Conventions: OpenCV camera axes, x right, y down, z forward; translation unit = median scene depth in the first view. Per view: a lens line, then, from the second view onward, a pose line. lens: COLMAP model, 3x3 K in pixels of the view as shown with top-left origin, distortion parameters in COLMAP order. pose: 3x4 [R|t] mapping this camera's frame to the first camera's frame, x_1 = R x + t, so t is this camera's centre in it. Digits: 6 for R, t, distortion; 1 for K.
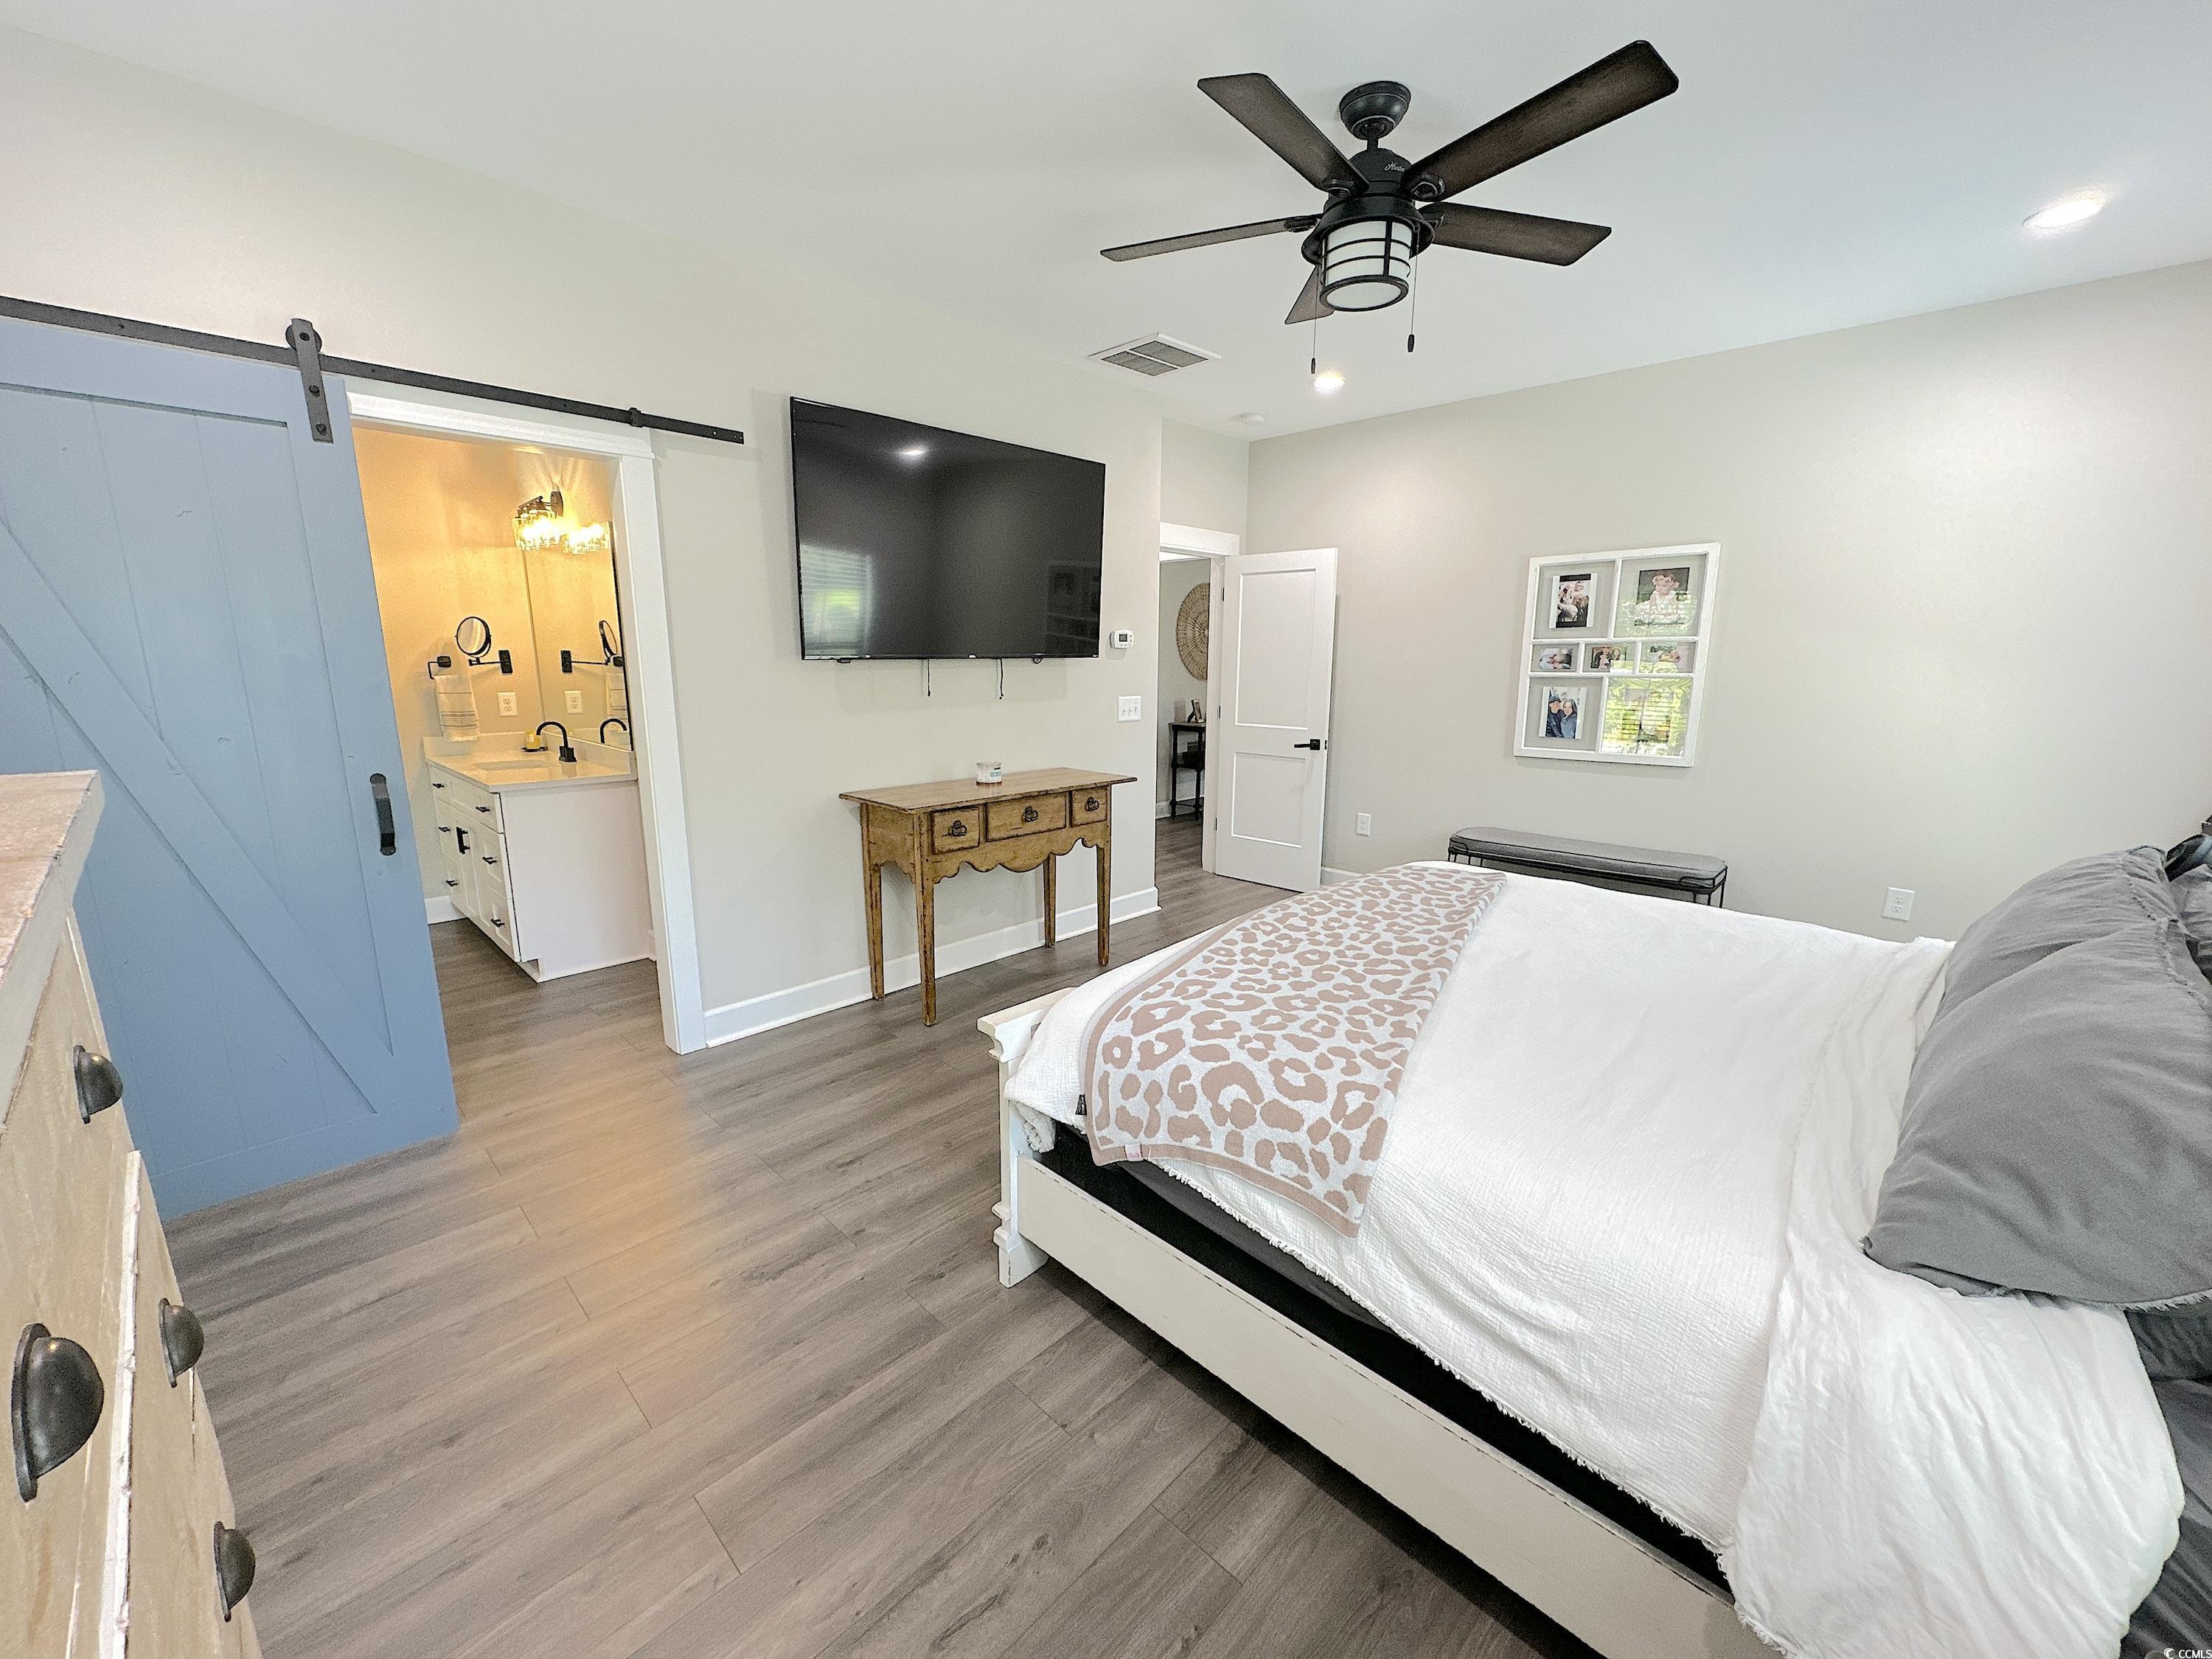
lens RADIAL K [[879.7, 0, 1103.2], [0, 879.7, 828.4], [0, 0, 1]] dist [0.001313, 0.000120]
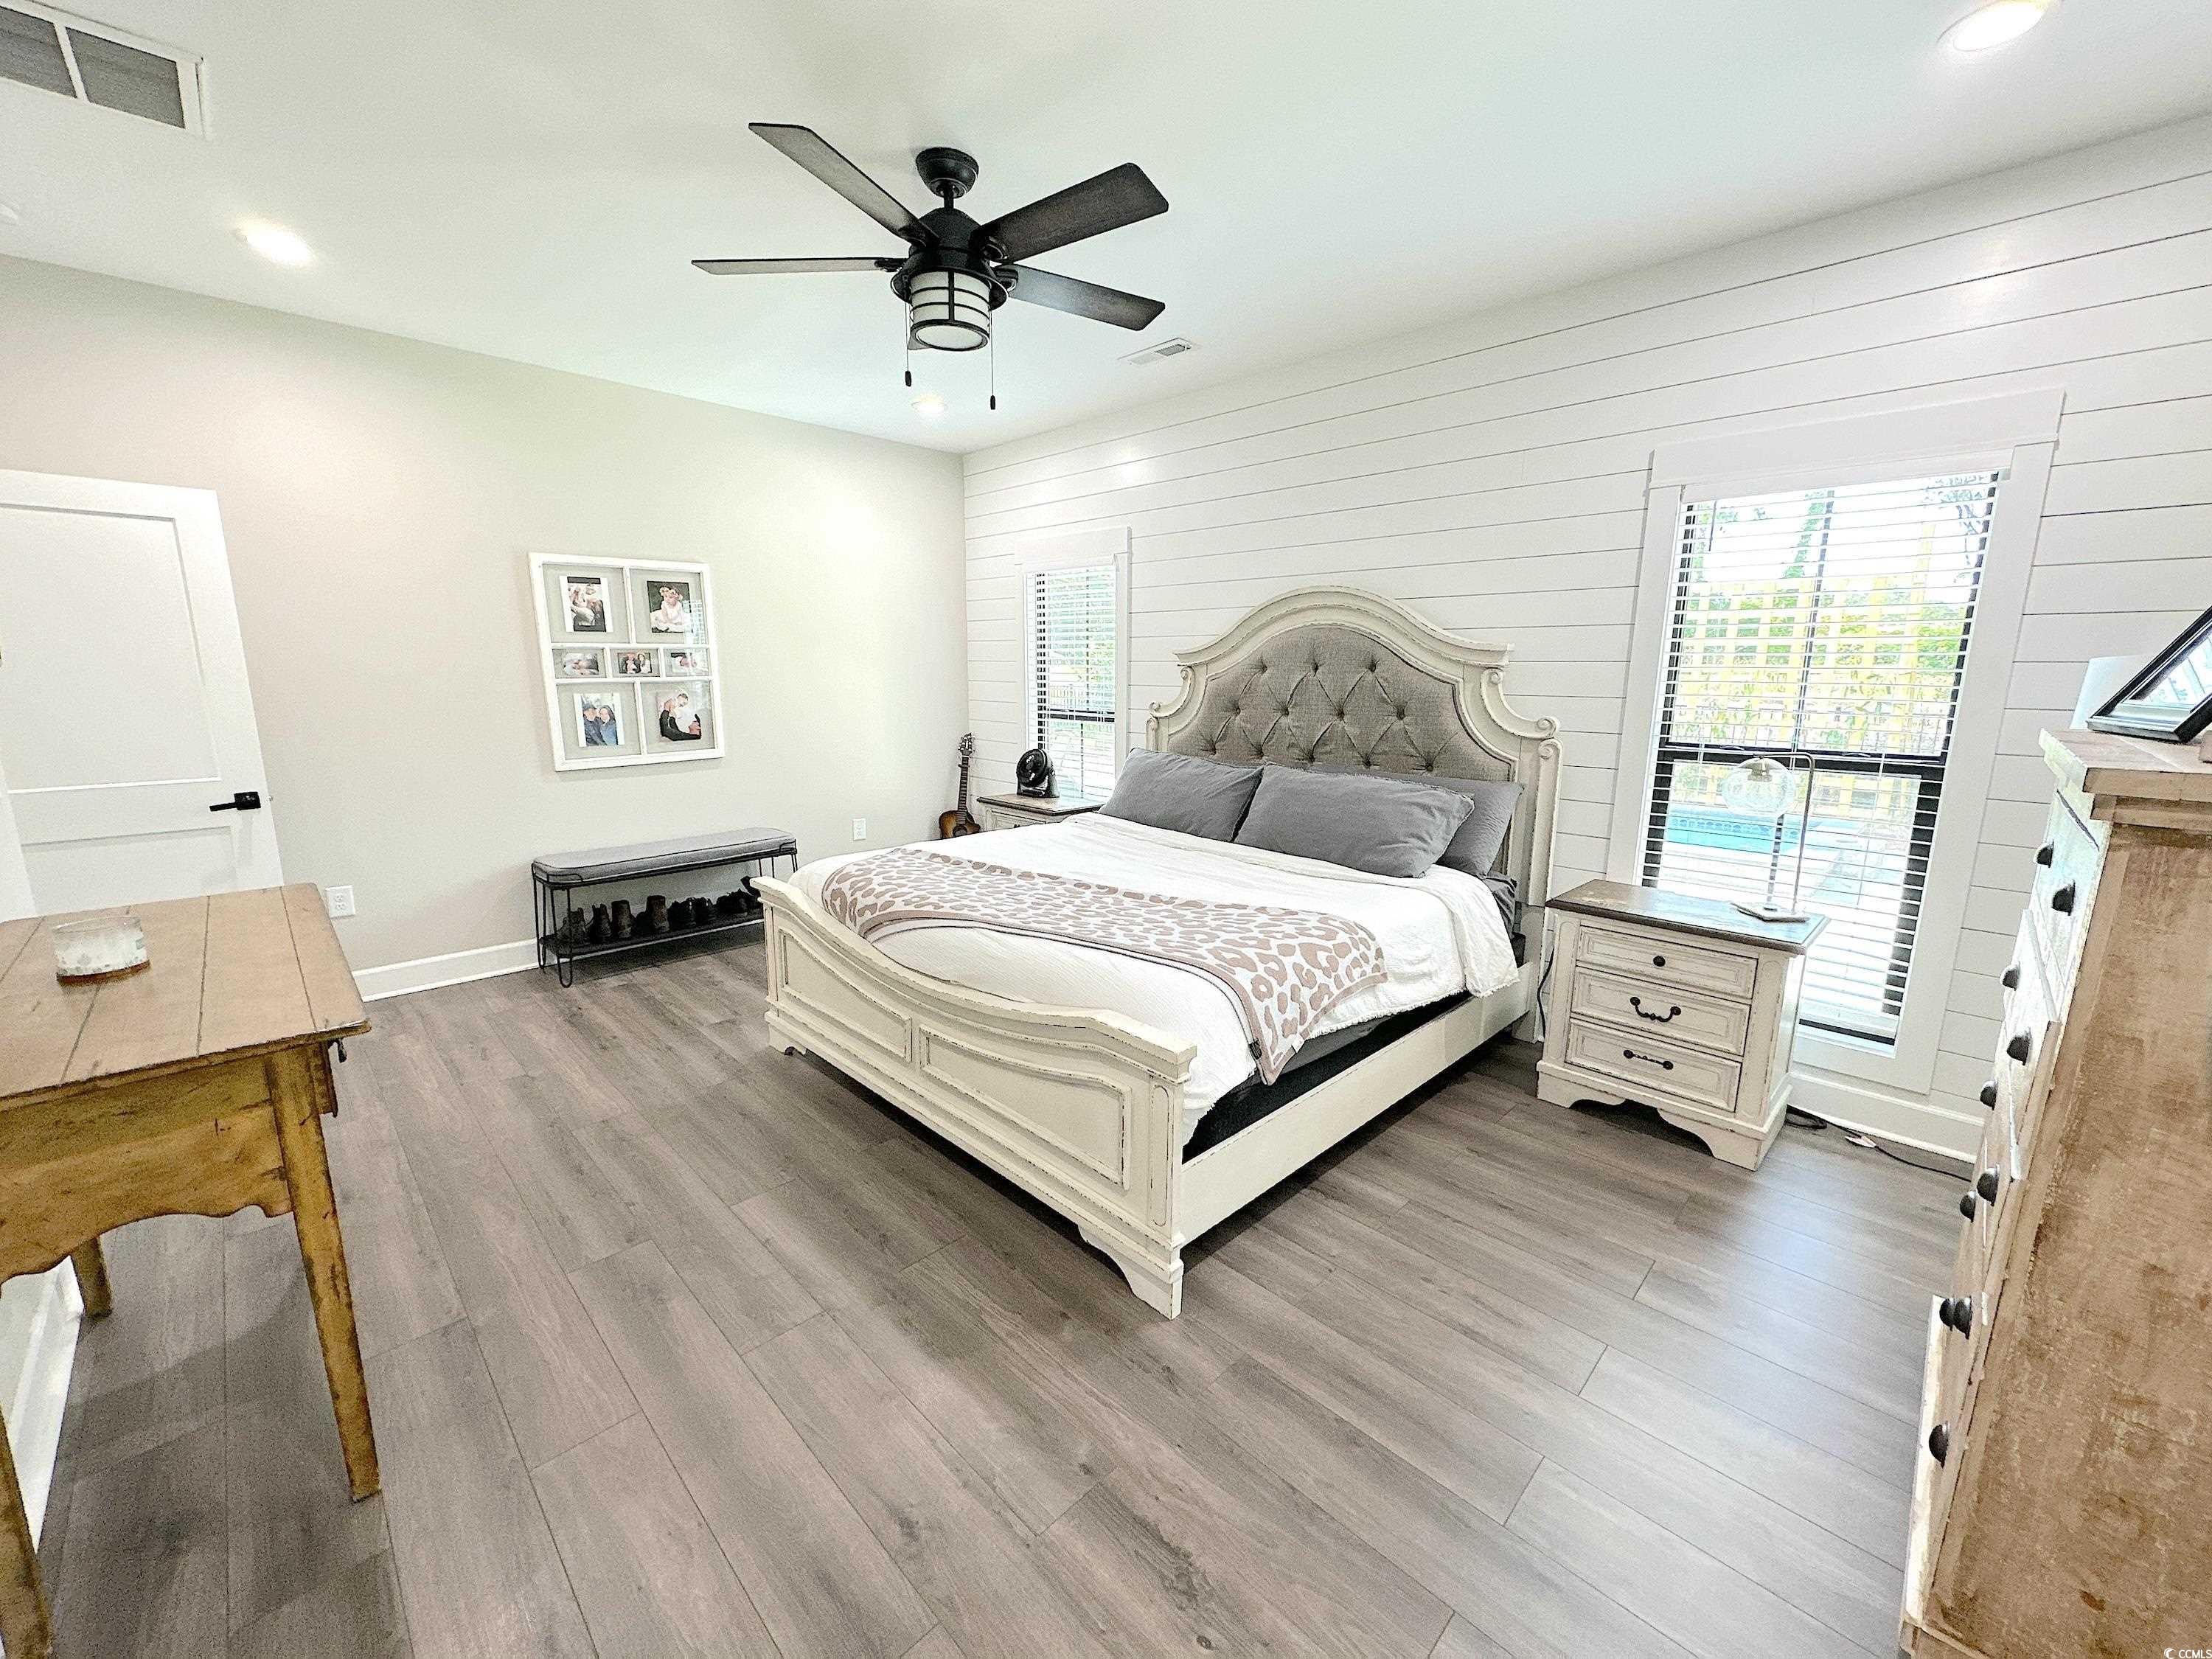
lens RADIAL K [[879.7, 0, 1103.5], [0, 879.7, 831.6], [0, 0, 1]] dist [0.001313, 0.000120]
pose [[0.015219, -0.192363, 0.981206, -0.984003], [0.190450, 0.963912, 0.186019, -0.194432], [-0.981579, 0.184040, 0.051305, 0.953680]]
